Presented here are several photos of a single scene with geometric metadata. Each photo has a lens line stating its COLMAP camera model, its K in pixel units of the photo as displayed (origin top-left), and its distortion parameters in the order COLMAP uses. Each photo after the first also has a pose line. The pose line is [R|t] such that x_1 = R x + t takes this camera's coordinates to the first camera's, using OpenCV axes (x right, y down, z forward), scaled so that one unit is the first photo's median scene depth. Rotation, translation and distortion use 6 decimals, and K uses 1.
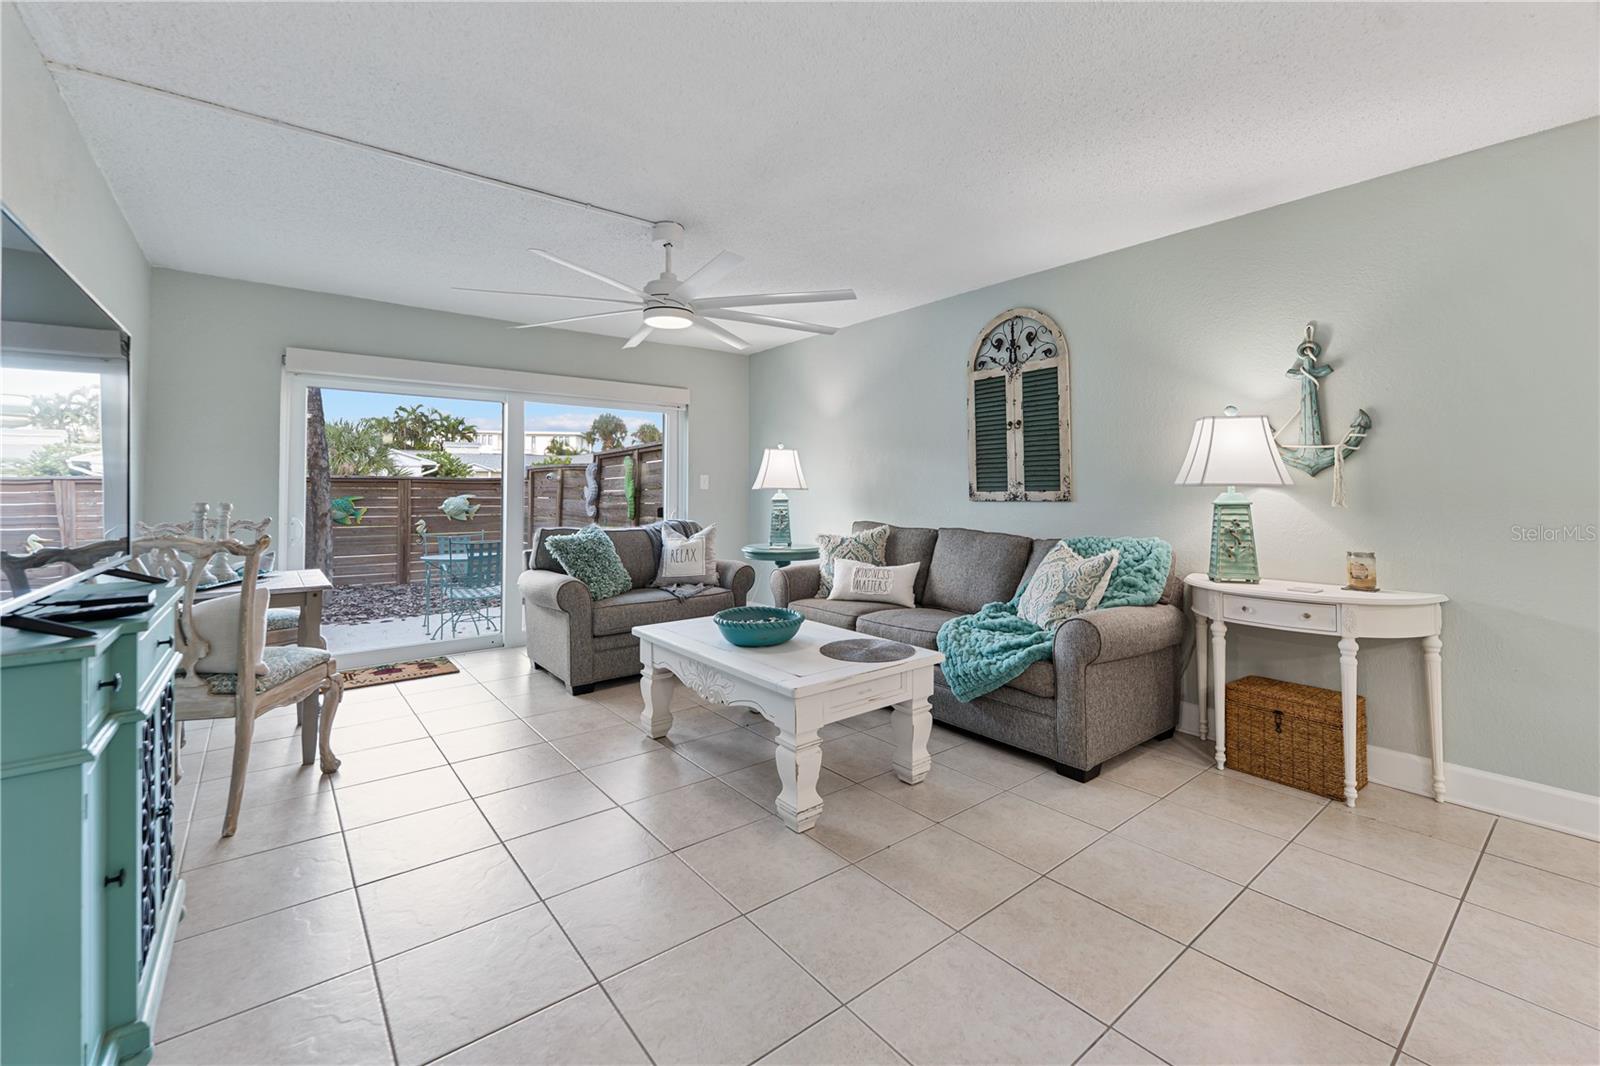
lens RADIAL K [[659.0, 0, 802.0], [0, 659.0, 497.5], [0, 0, 1]] dist [0.000069, -0.000171]
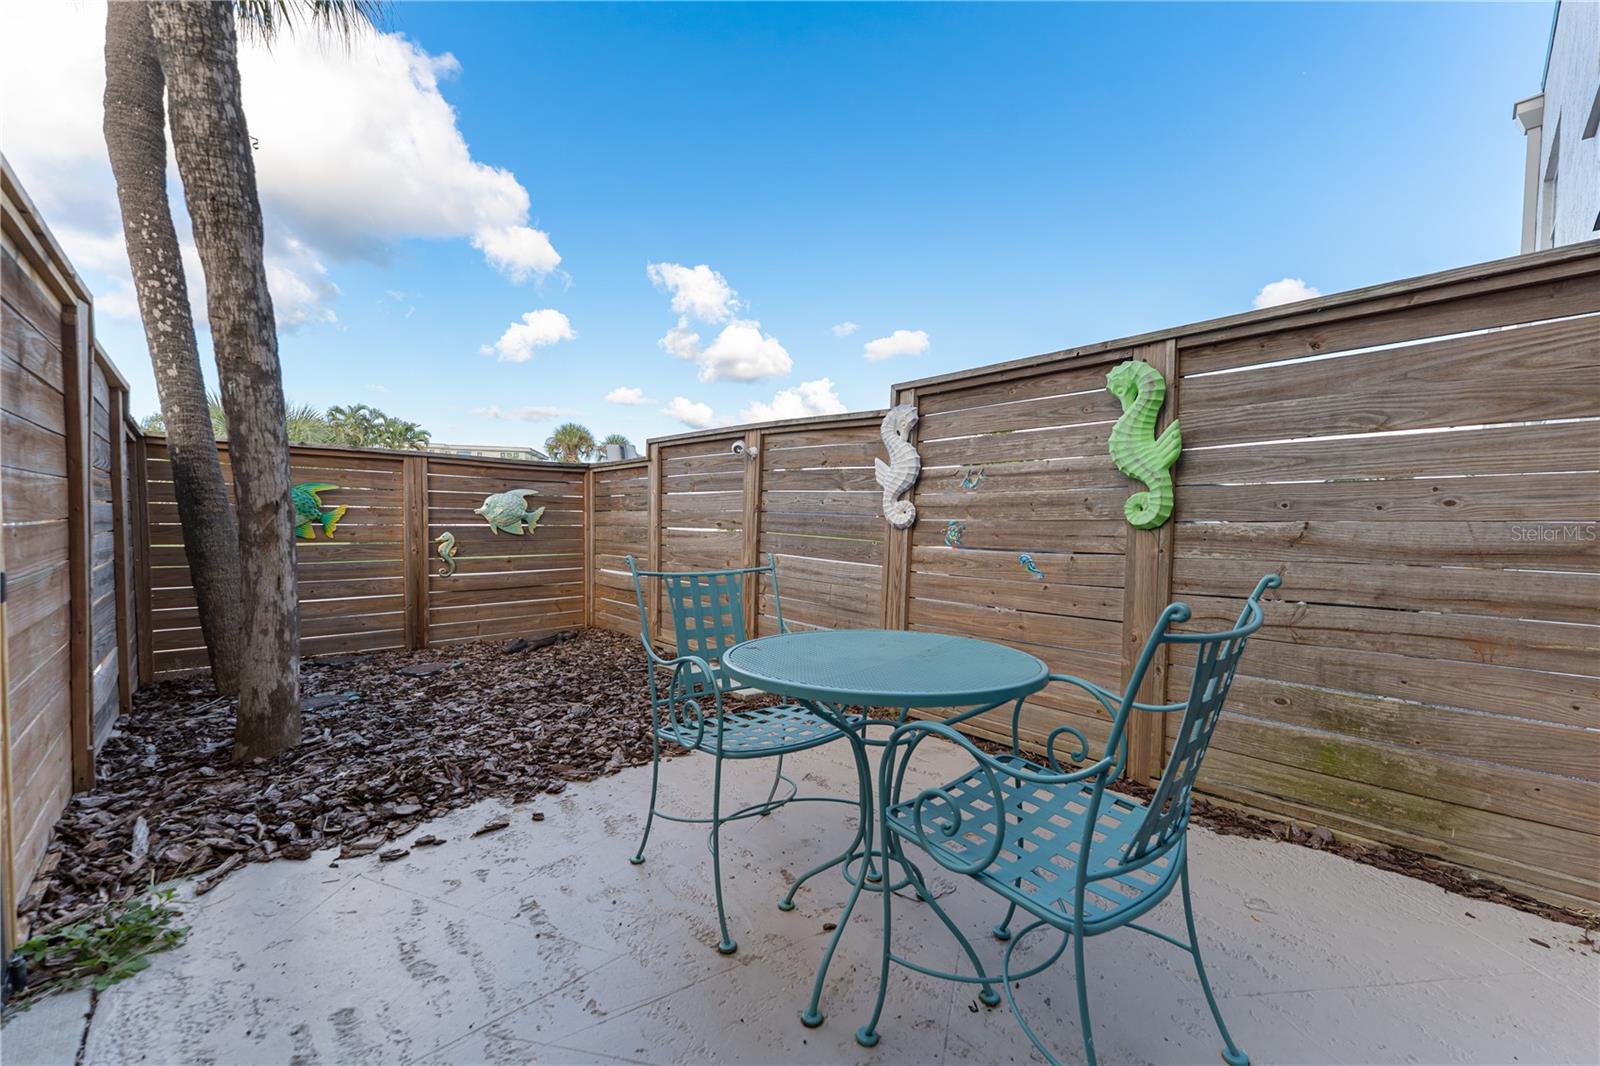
lens RADIAL K [[631.8, 0, 802.5], [0, 631.8, 557.6], [0, 0, 1]] dist [0.000782, 0.000036]
pose [[0.995454, 0.006838, 0.094994, -0.341177], [-0.012256, 0.998324, 0.056567, 0.022075], [-0.094448, -0.057475, 0.993869, 0.457119]]
